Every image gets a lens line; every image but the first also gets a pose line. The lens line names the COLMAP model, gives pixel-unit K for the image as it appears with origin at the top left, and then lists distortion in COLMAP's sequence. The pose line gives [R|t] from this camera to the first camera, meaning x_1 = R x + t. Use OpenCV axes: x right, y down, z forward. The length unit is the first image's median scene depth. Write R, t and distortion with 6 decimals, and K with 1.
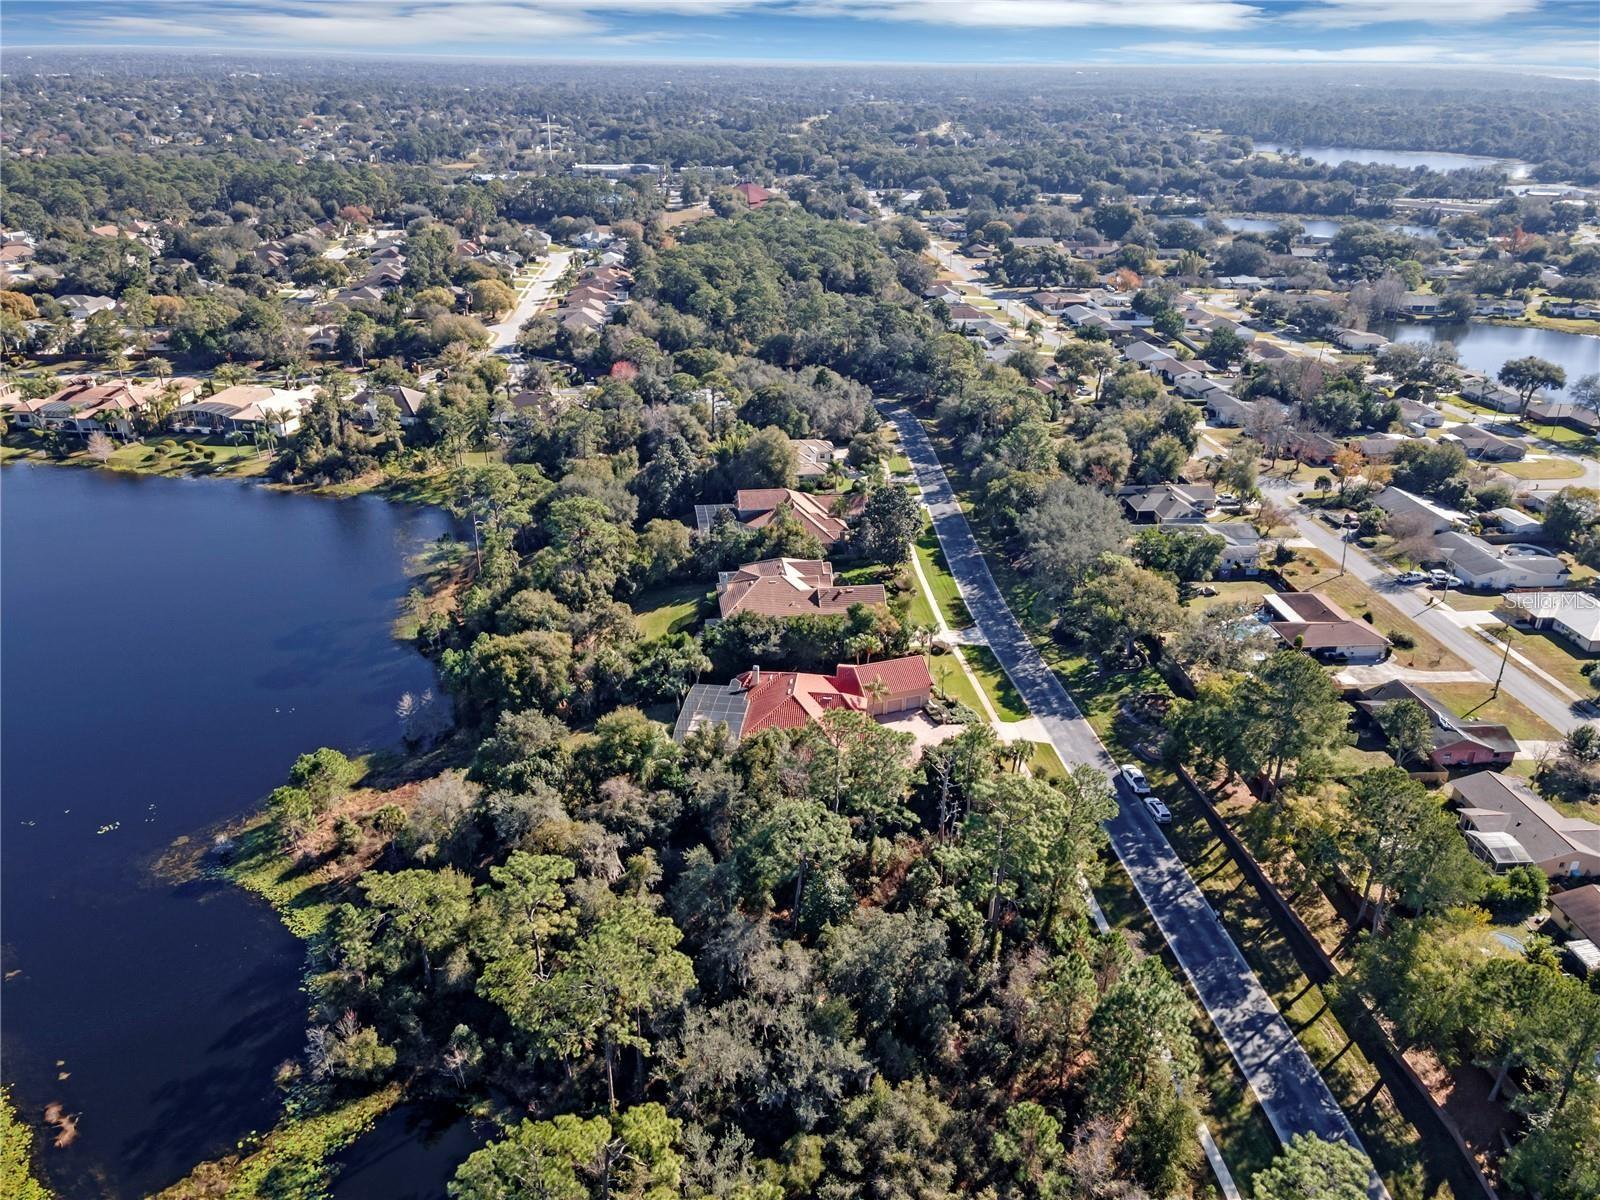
lens RADIAL K [[1186.3, 0, 814.7], [0, 1186.3, 576.4], [0, 0, 1]] dist [0.066311, 0.001468]
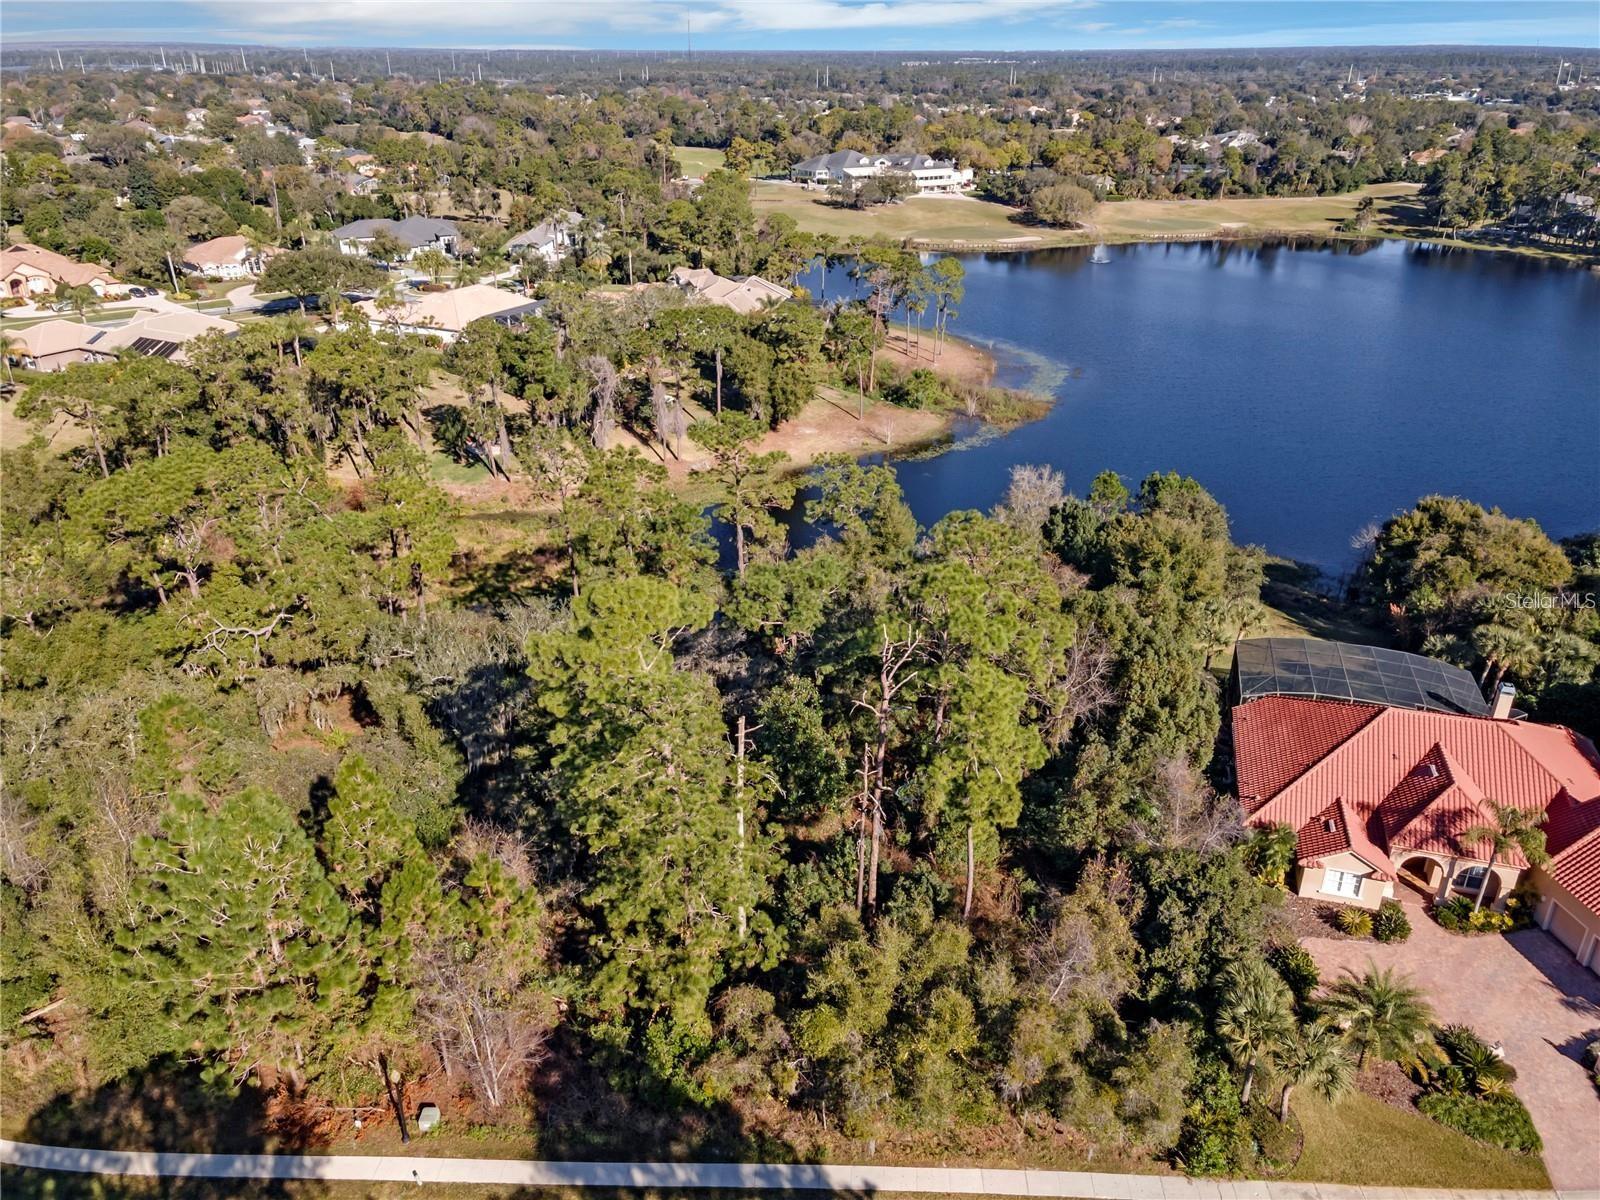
lens RADIAL K [[1168.3, 0, 778.7], [0, 1168.3, 593.6], [0, 0, 1]] dist [0.020205, 0.040472]
pose [[-0.193969, 0.402298, -0.894725, 0.395867], [-0.403624, 0.798546, 0.446555, -0.042405], [0.894127, 0.447750, 0.007484, 0.718431]]
